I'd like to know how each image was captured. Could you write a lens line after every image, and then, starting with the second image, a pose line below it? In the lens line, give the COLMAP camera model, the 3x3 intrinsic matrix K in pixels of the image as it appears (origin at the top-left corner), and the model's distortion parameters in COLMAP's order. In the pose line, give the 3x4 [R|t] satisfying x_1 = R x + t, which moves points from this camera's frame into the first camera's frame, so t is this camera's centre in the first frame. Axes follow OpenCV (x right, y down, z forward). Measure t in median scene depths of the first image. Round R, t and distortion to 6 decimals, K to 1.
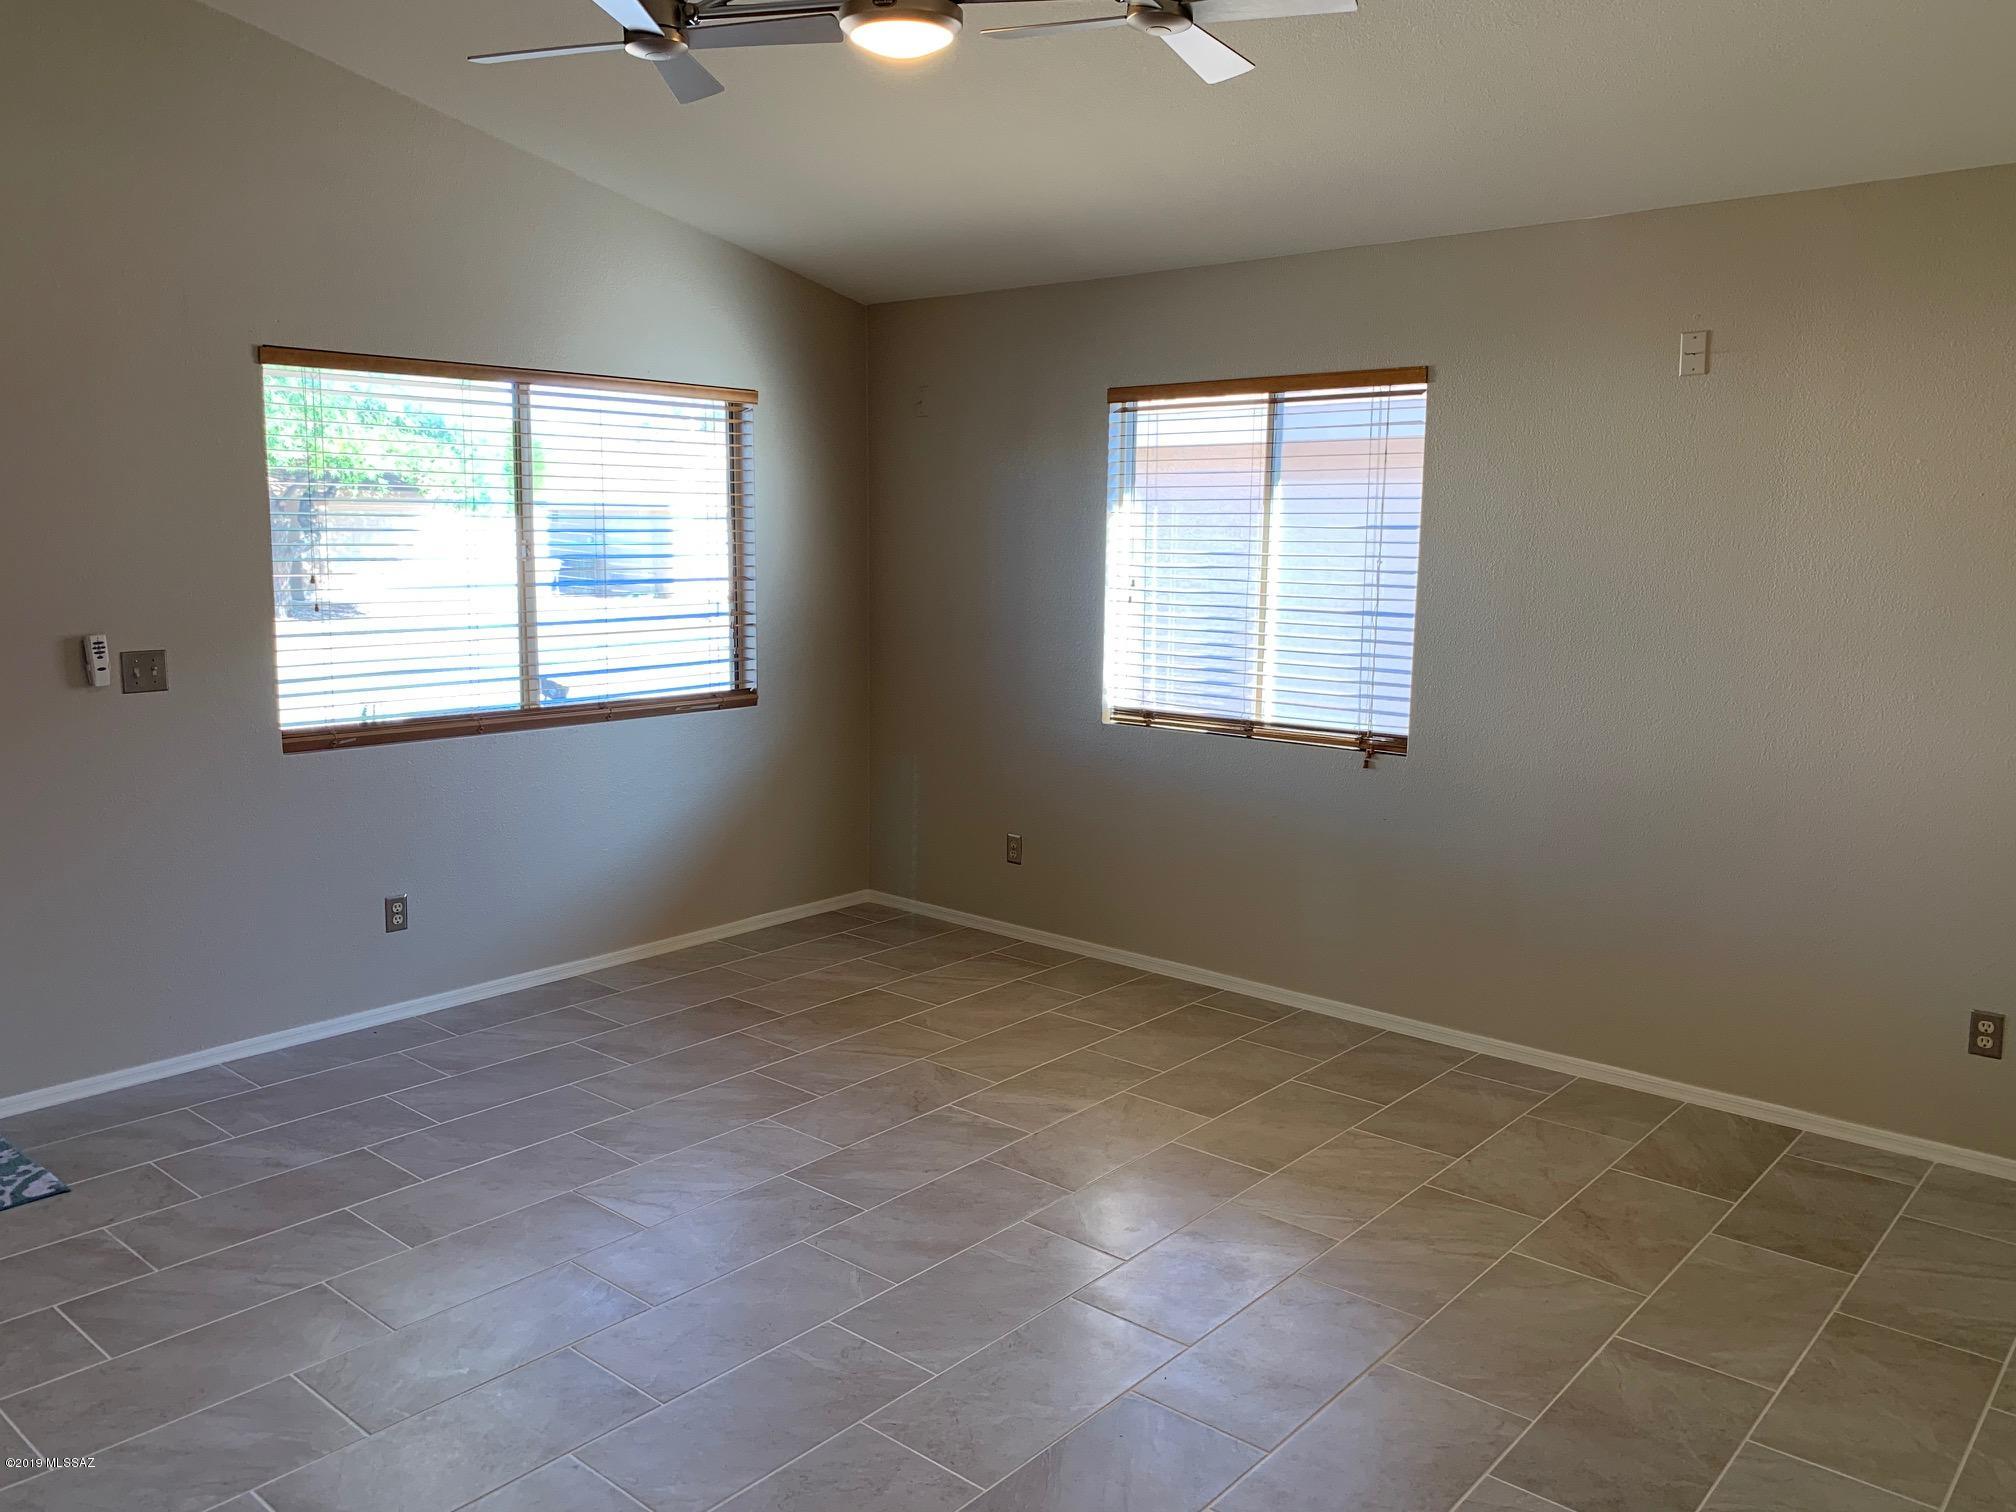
lens RADIAL K [[1539.6, 0, 1013.1], [0, 1539.6, 719.7], [0, 0, 1]] dist [0.049521, -0.053982]
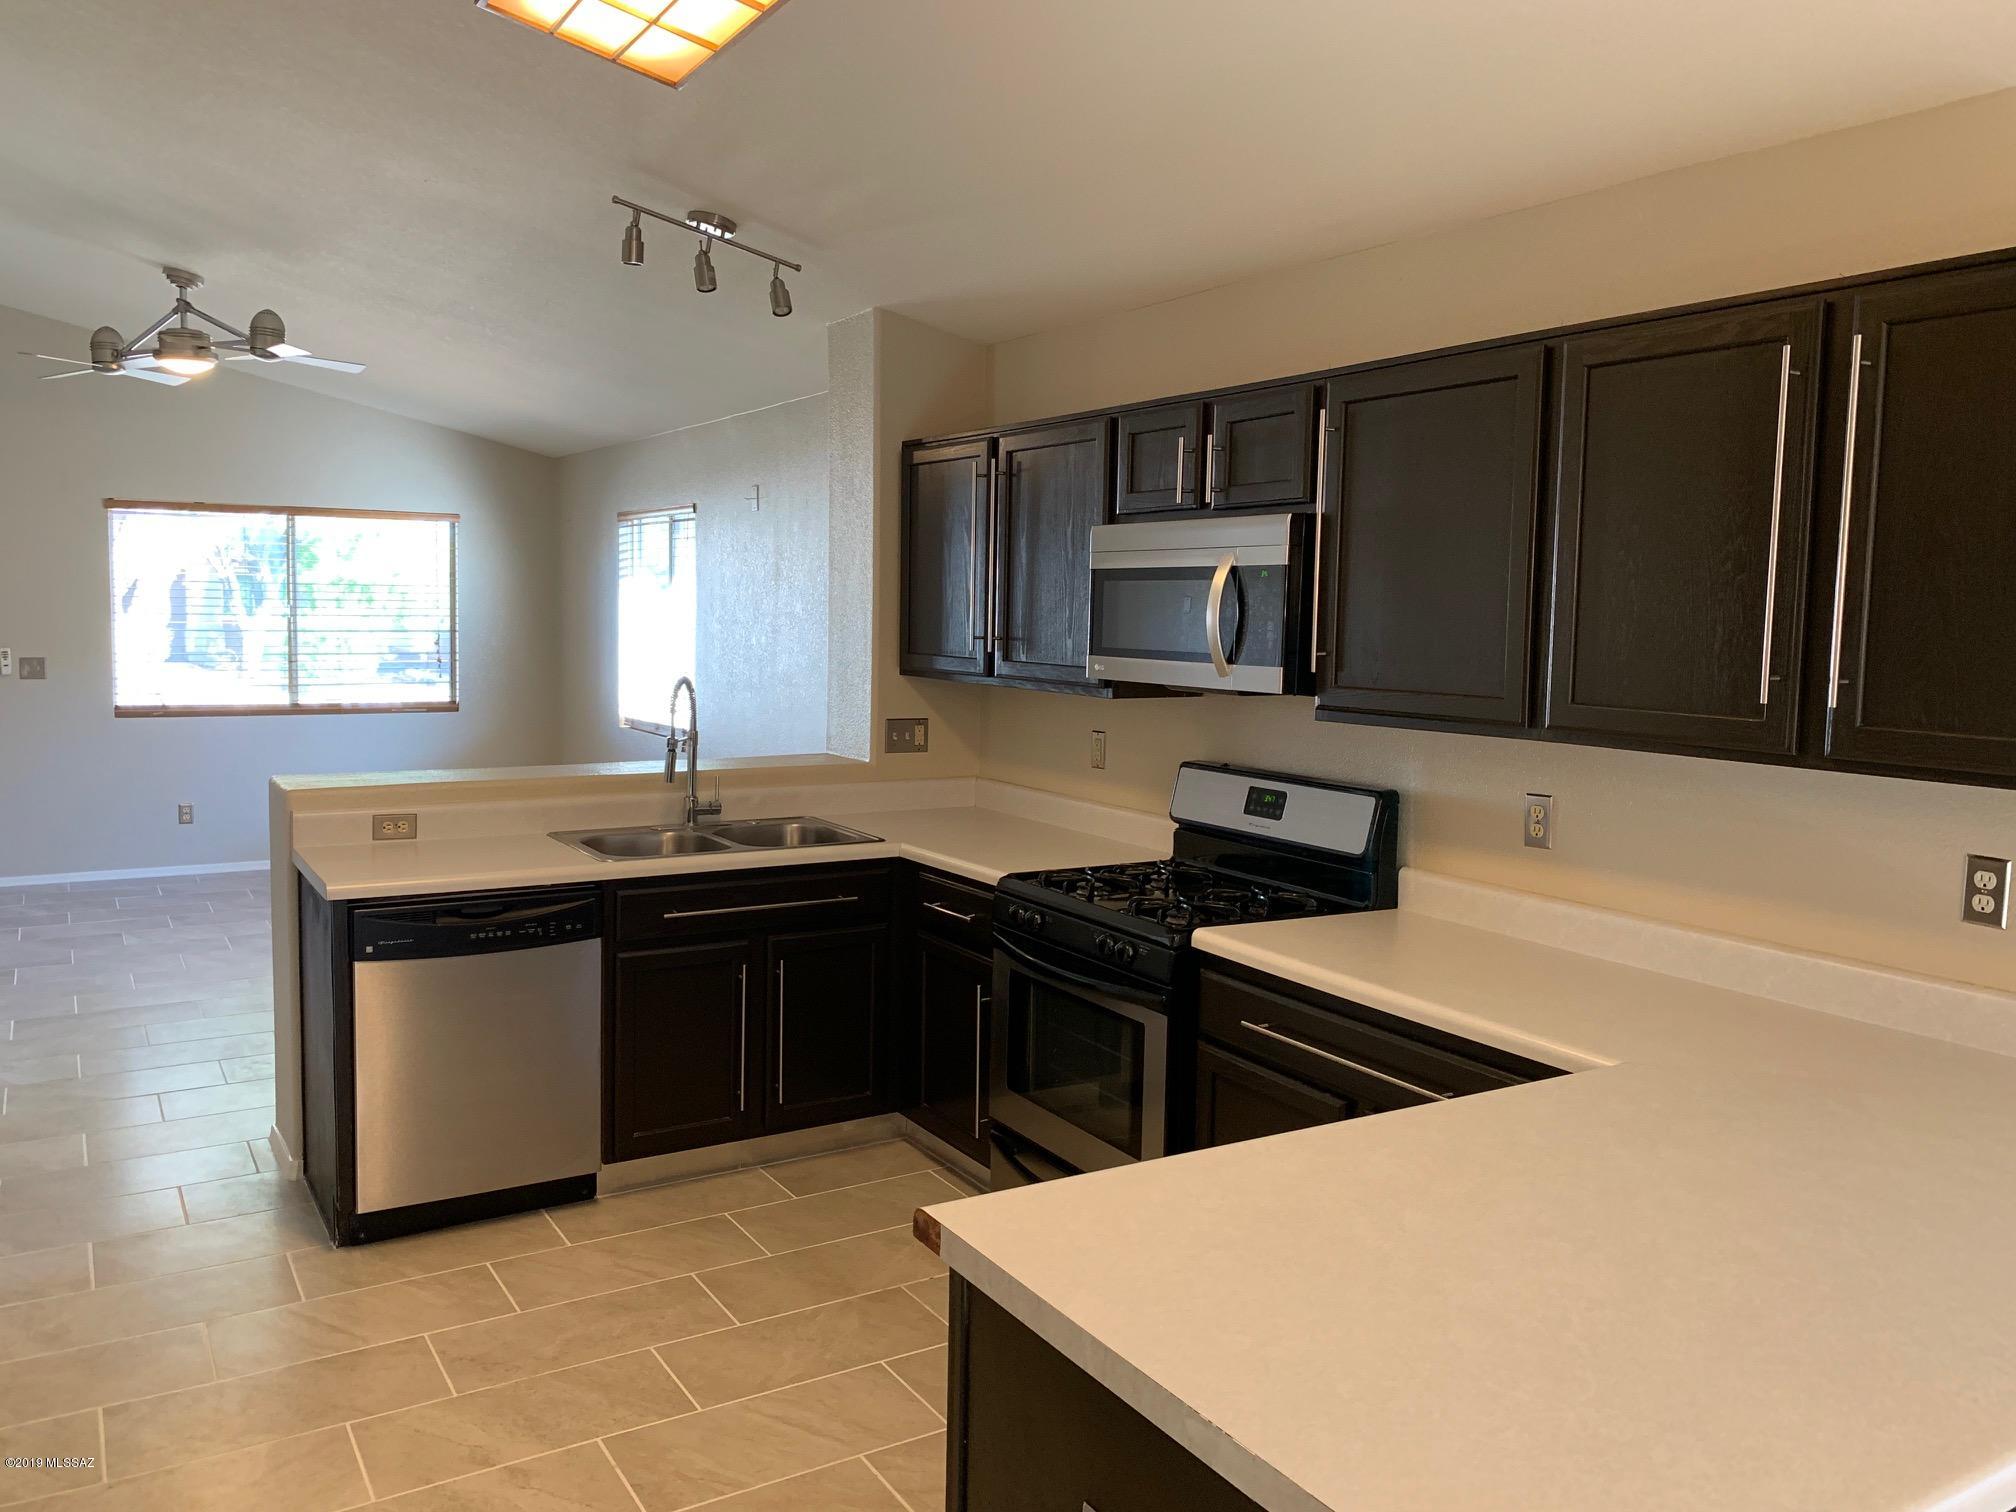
lens RADIAL K [[1539.6, 0, 1013.1], [0, 1539.6, 719.7], [0, 0, 1]] dist [0.049521, -0.053982]
pose [[0.950872, 0.033616, -0.307753, 1.153715], [-0.050435, 0.997627, -0.046861, 0.059519], [0.305448, 0.060081, 0.950312, -0.444081]]
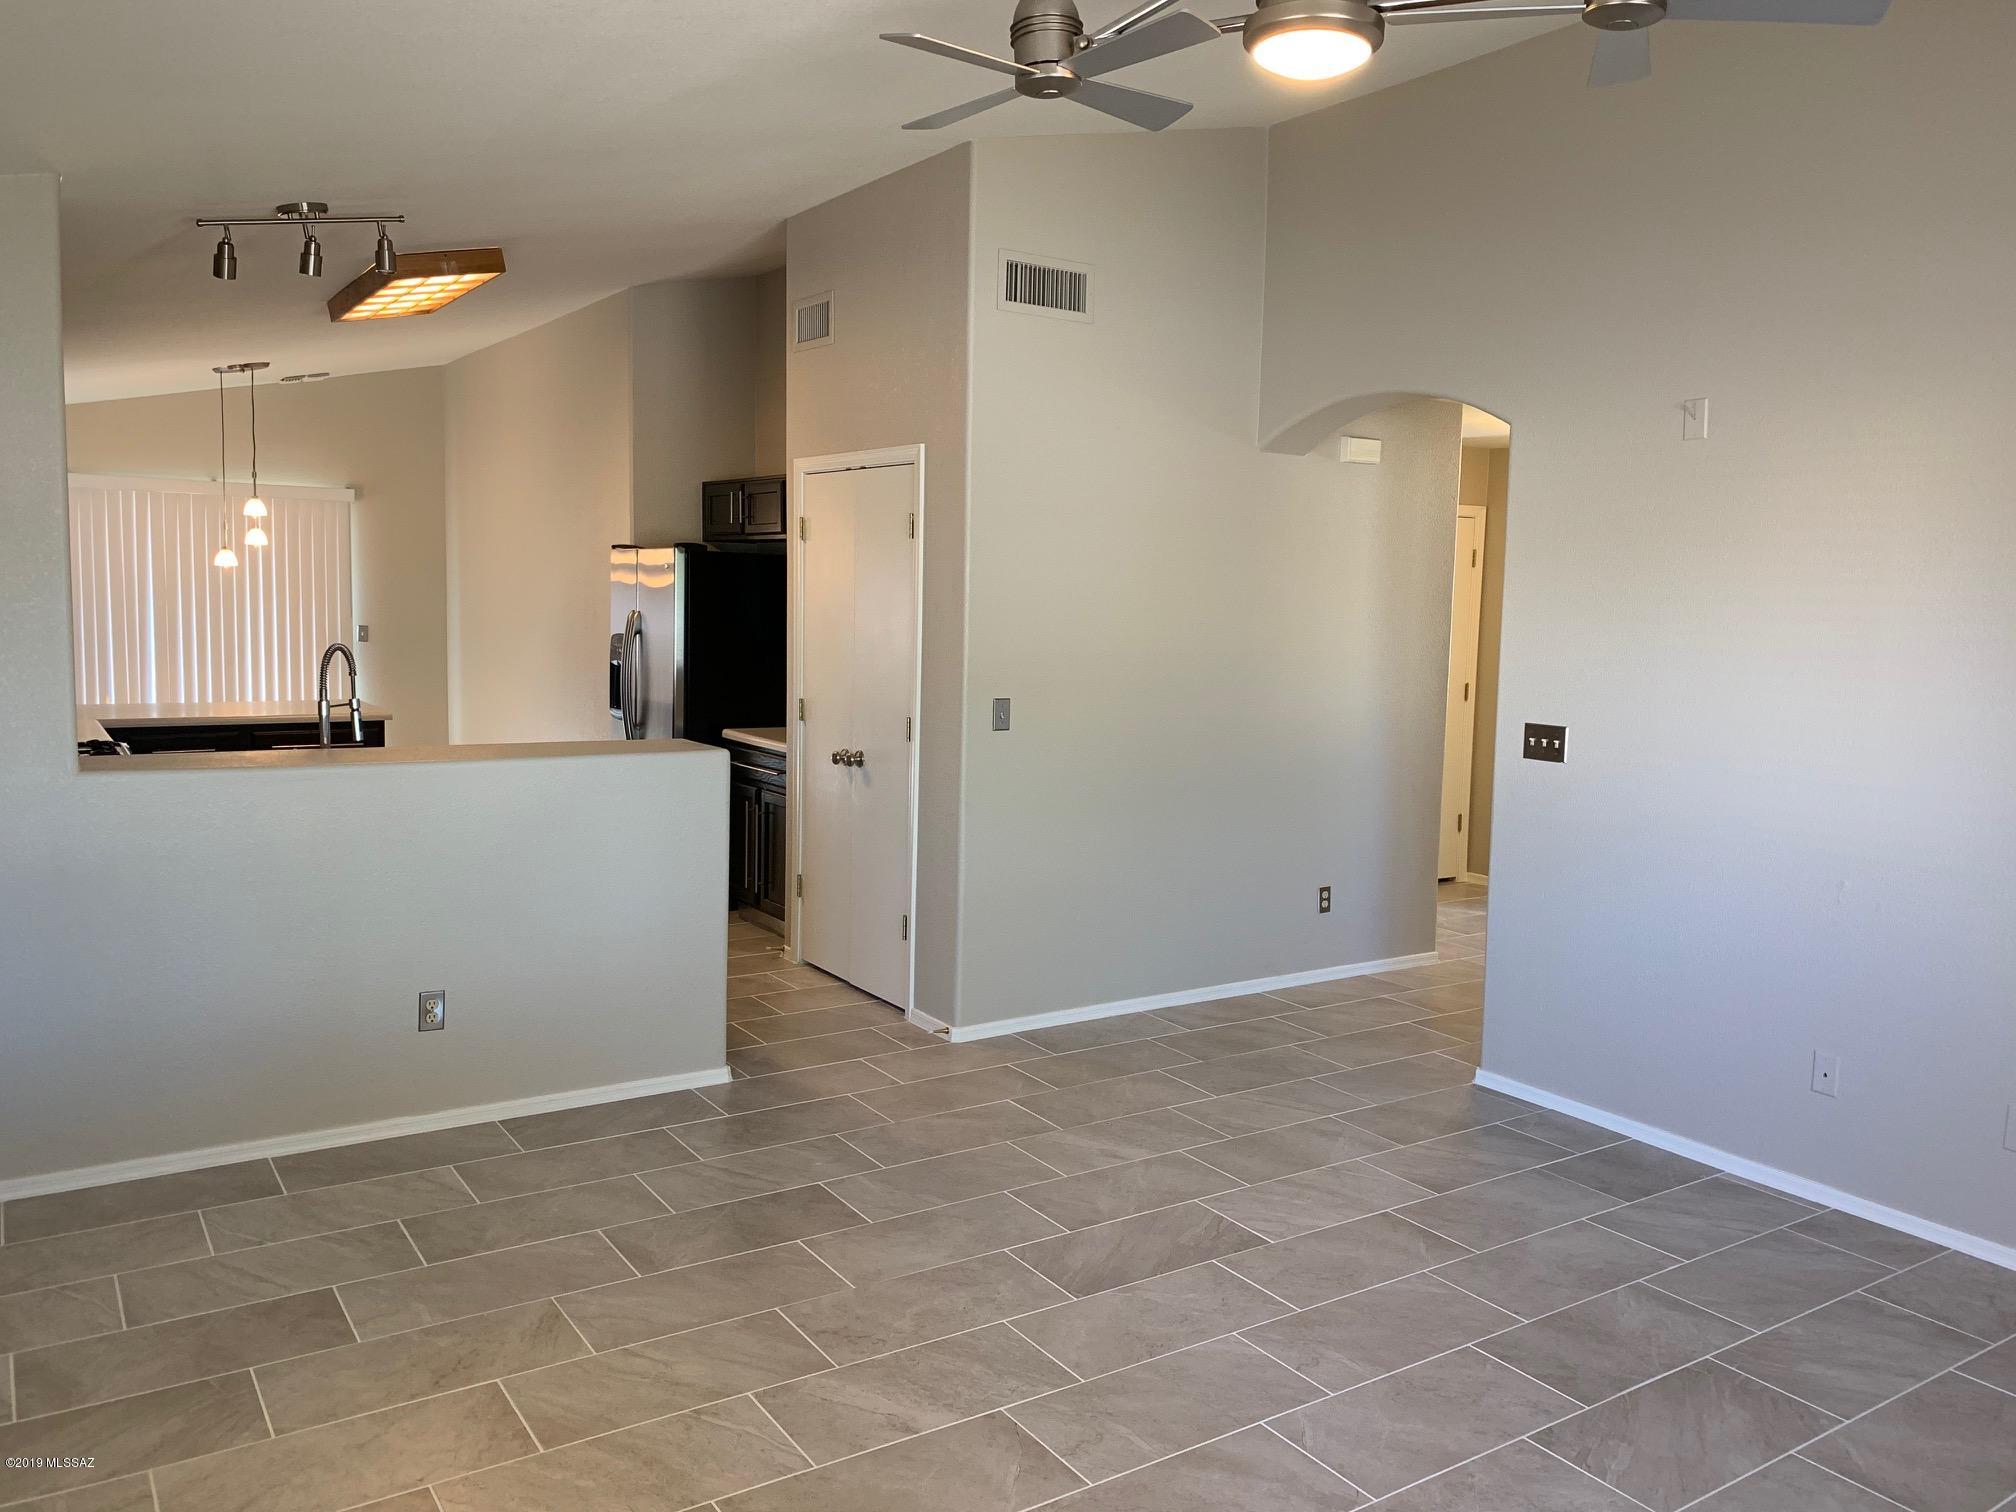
lens RADIAL K [[1538.3, 0, 1009.1], [0, 1538.3, 713.8], [0, 0, 1]] dist [0.071451, -0.087604]
pose [[-0.960117, -0.053096, 0.274510, -0.126303], [0.003995, 0.979098, 0.203352, -0.182123], [-0.279570, 0.196338, -0.939836, 1.419696]]
